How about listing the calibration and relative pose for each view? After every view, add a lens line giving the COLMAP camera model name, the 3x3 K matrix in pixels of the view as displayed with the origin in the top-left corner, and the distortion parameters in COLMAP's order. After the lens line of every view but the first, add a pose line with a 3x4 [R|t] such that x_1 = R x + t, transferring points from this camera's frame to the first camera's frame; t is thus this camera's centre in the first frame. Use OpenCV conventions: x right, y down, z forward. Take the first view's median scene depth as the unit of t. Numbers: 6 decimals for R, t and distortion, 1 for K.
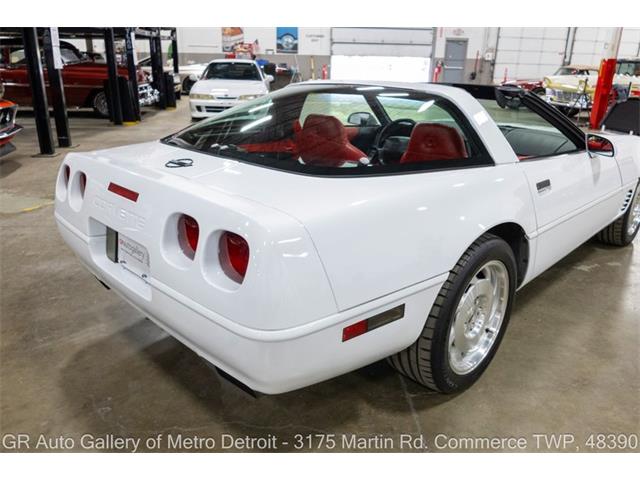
lens RADIAL K [[511.9, 0, 320.0], [0, 511.9, 240.0], [0, 0, 1]] dist [0.000084, -0.001288]
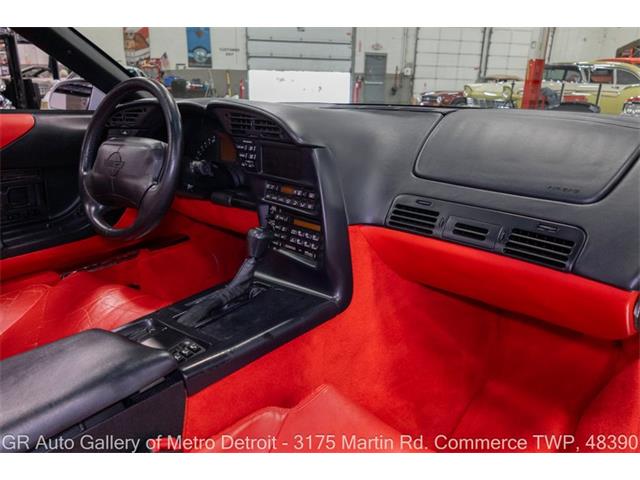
lens RADIAL K [[452.5, 0, 328.1], [0, 452.5, 241.4], [0, 0, 1]] dist [0.006089, 0.000664]
pose [[0.991356, -0.045291, 0.123133, 0.091182], [0.046679, 0.998875, -0.008409, -0.047096], [-0.122614, 0.014084, 0.992355, 0.257973]]
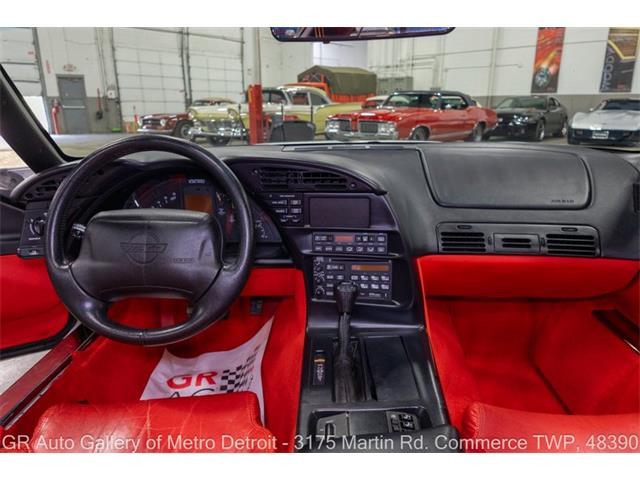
lens RADIAL K [[447.6, 0, 320.0], [0, 447.6, 240.0], [0, 0, 1]] dist [0.000910, -0.002281]
pose [[0.728227, -0.219053, 0.649385, 0.024698], [0.252032, 0.966742, 0.043473, -0.065627], [-0.637311, 0.132008, 0.759216, 0.287843]]
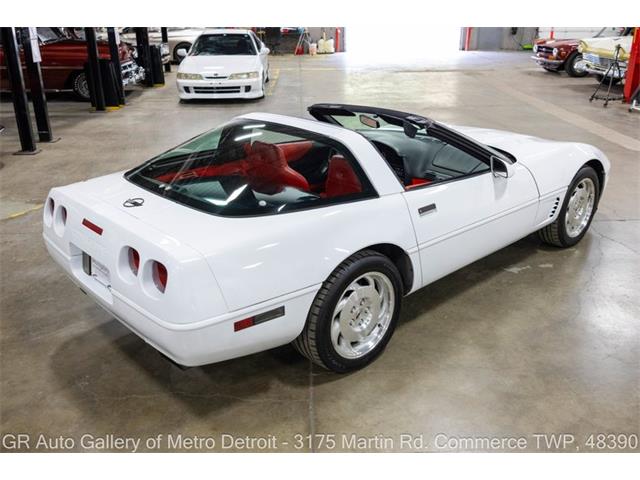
lens RADIAL K [[634.5, 0, 320.0], [0, 634.5, 240.0], [0, 0, 1]] dist [0.031976, -0.015949]
pose [[0.998365, -0.008893, -0.056458, 0.064357], [0.010698, 0.999438, 0.031762, -0.020479], [0.056144, -0.032314, 0.997900, -0.135715]]
